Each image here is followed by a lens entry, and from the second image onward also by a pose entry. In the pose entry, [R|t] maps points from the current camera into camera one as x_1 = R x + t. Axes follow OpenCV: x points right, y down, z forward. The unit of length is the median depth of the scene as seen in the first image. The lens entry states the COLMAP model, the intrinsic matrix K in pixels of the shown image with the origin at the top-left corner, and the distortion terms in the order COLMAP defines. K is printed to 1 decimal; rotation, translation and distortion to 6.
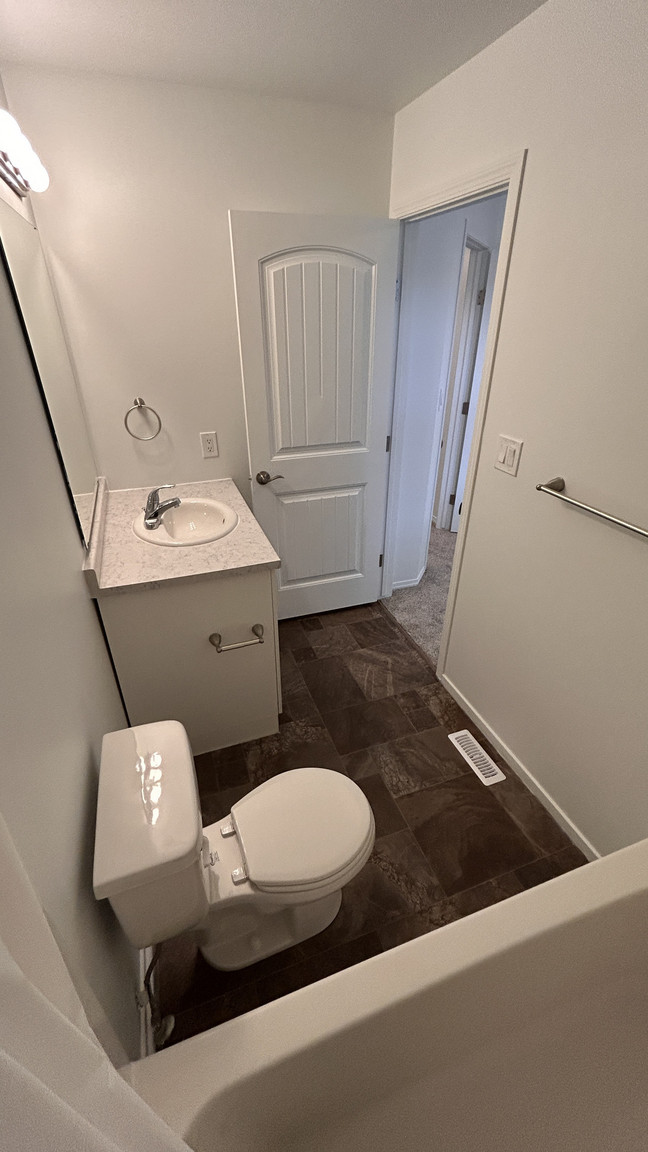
lens RADIAL K [[471.2, 0, 325.5], [0, 471.2, 572.0], [0, 0, 1]] dist [0.002438, -0.000014]
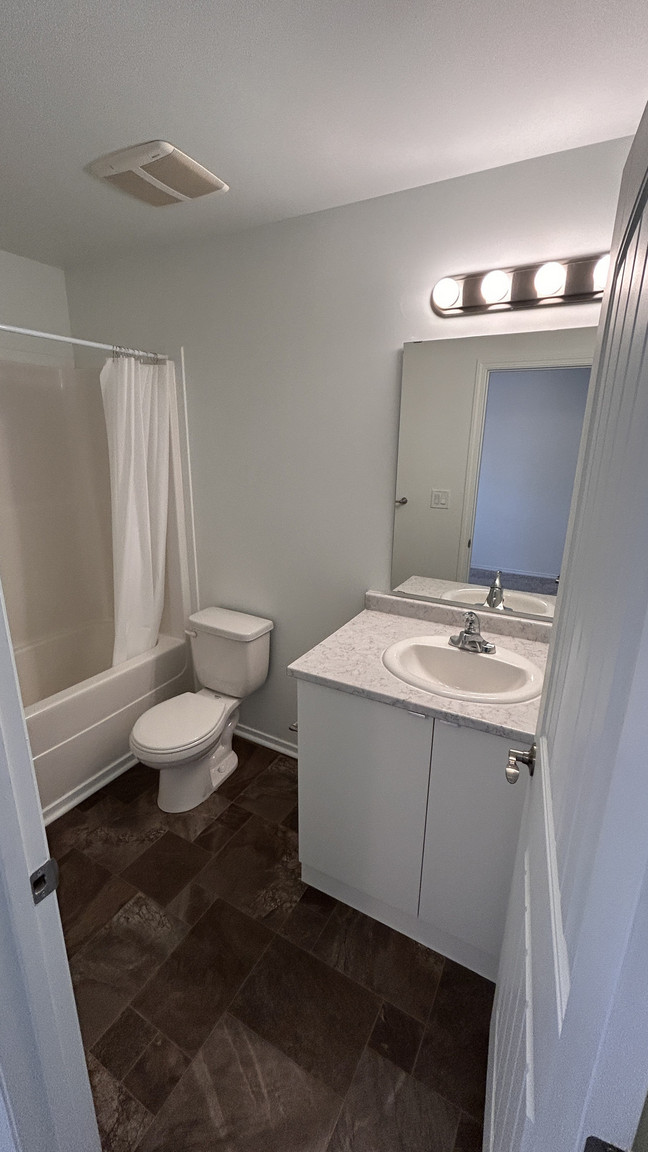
lens RADIAL K [[471.2, 0, 325.5], [0, 471.2, 572.0], [0, 0, 1]] dist [0.002438, -0.000014]
pose [[-0.757832, 0.163762, -0.631564, 0.306438], [-0.333041, 0.735289, 0.590283, -0.565985], [0.561048, 0.657672, -0.502686, 1.102262]]
